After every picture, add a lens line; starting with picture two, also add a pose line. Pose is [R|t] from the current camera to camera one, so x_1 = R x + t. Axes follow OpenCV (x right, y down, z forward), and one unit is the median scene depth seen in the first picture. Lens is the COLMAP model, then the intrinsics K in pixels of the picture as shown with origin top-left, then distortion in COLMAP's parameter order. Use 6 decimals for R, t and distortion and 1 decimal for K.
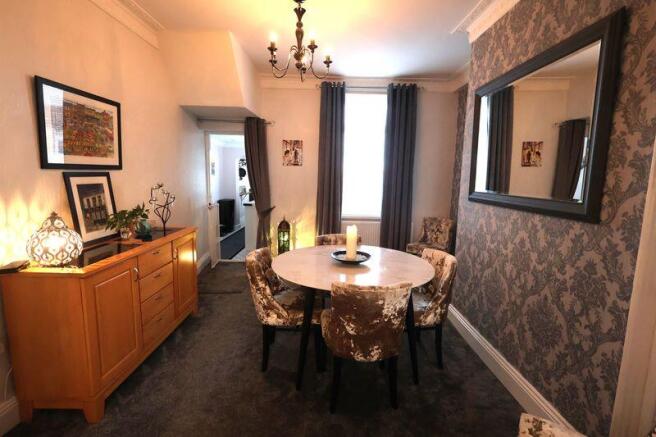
lens RADIAL K [[305.0, 0, 328.0], [0, 305.0, 218.5], [0, 0, 1]] dist [0.001418, 0.000180]
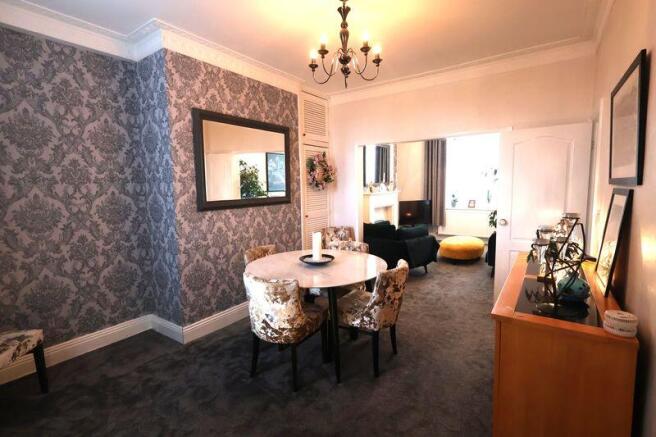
lens RADIAL K [[305.0, 0, 328.0], [0, 305.0, 218.5], [0, 0, 1]] dist [0.001418, 0.000180]
pose [[-0.718163, -0.213093, 0.662445, -0.843200], [0.020363, 0.945117, 0.326098, -0.525143], [-0.695577, 0.247681, -0.674408, 1.895334]]
